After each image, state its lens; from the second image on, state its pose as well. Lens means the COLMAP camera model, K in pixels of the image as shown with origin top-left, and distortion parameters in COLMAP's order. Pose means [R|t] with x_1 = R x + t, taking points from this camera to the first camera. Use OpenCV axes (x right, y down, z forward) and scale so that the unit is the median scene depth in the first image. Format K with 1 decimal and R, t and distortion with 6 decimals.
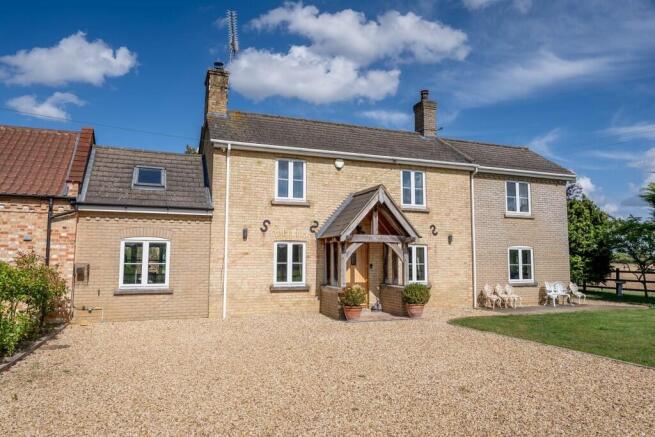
lens RADIAL K [[448.4, 0, 327.5], [0, 448.4, 218.5], [0, 0, 1]] dist [0.001320, 0.000081]
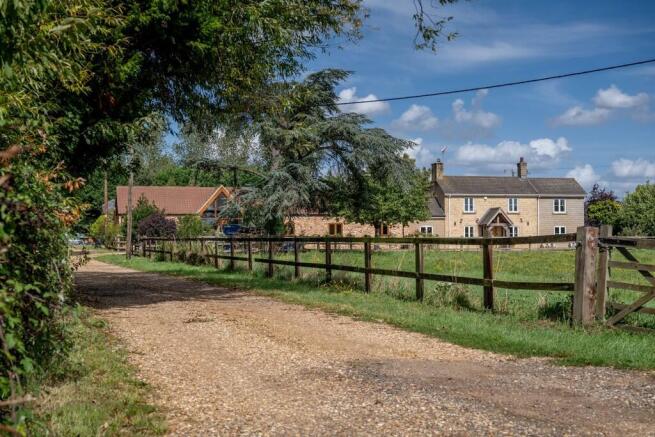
lens RADIAL K [[974.1, 0, 327.5], [0, 974.1, 218.5], [0, 0, 1]] dist [-0.015733, -0.016738]
pose [[0.994449, -0.011774, -0.104562, -0.329265], [0.019017, 0.997467, 0.068546, -0.440081], [0.103490, -0.070154, 0.992153, -5.280364]]
